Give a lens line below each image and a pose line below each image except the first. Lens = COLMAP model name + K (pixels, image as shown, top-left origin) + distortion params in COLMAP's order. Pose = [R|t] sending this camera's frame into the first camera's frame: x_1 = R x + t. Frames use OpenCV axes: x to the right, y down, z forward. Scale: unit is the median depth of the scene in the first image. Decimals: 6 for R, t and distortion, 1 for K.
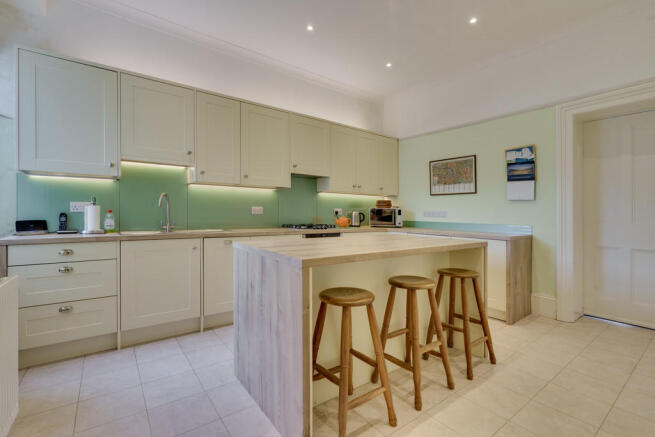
lens RADIAL K [[298.6, 0, 327.5], [0, 298.6, 218.5], [0, 0, 1]] dist [0.008994, 0.000970]
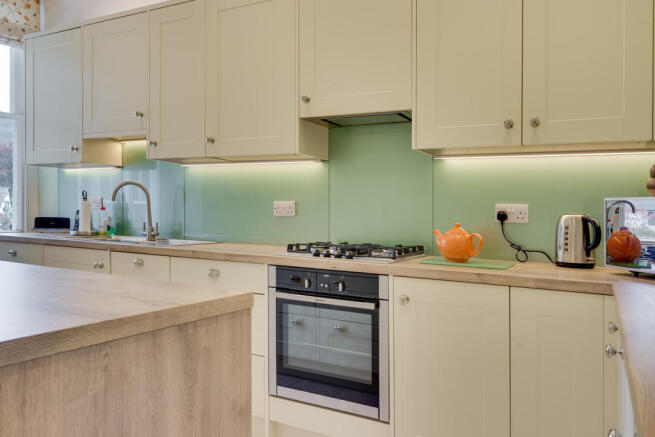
lens RADIAL K [[514.0, 0, 327.5], [0, 514.0, 218.5], [0, 0, 1]] dist [0.029717, -0.002902]
pose [[0.422735, 0.008305, -0.906215, 0.545576], [-0.036649, 0.999297, -0.007938, -0.006959], [0.905512, 0.036568, 0.422742, 0.718081]]
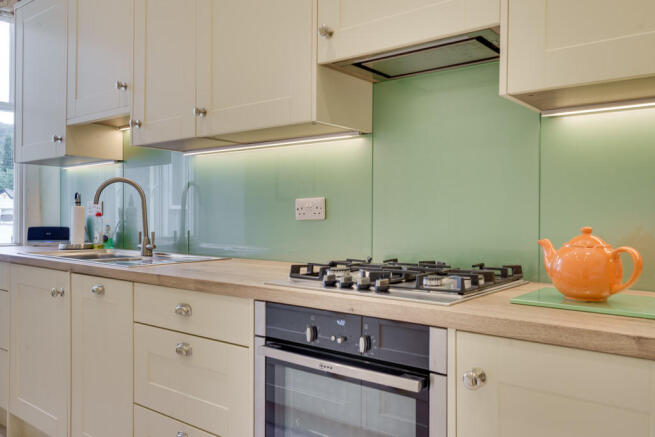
lens RADIAL K [[529.1, 0, 329.3], [0, 529.1, 254.3], [0, 0, 1]] dist [0.004821, 0.001642]
pose [[0.248628, 0.059893, -0.966746, 0.333060], [-0.019429, 0.998194, 0.056844, -0.010494], [0.968404, 0.004650, 0.249342, 0.881957]]
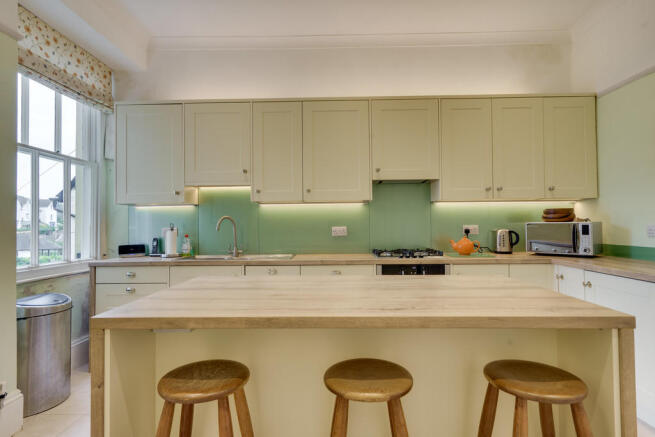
lens RADIAL K [[353.3, 0, 327.3], [0, 353.3, 229.1], [0, 0, 1]] dist [0.013794, -0.000711]
pose [[0.790160, -0.013804, -0.612745, 0.318481], [0.009291, 0.999901, -0.010545, -0.022863], [0.612830, 0.002639, 0.790210, 0.237070]]
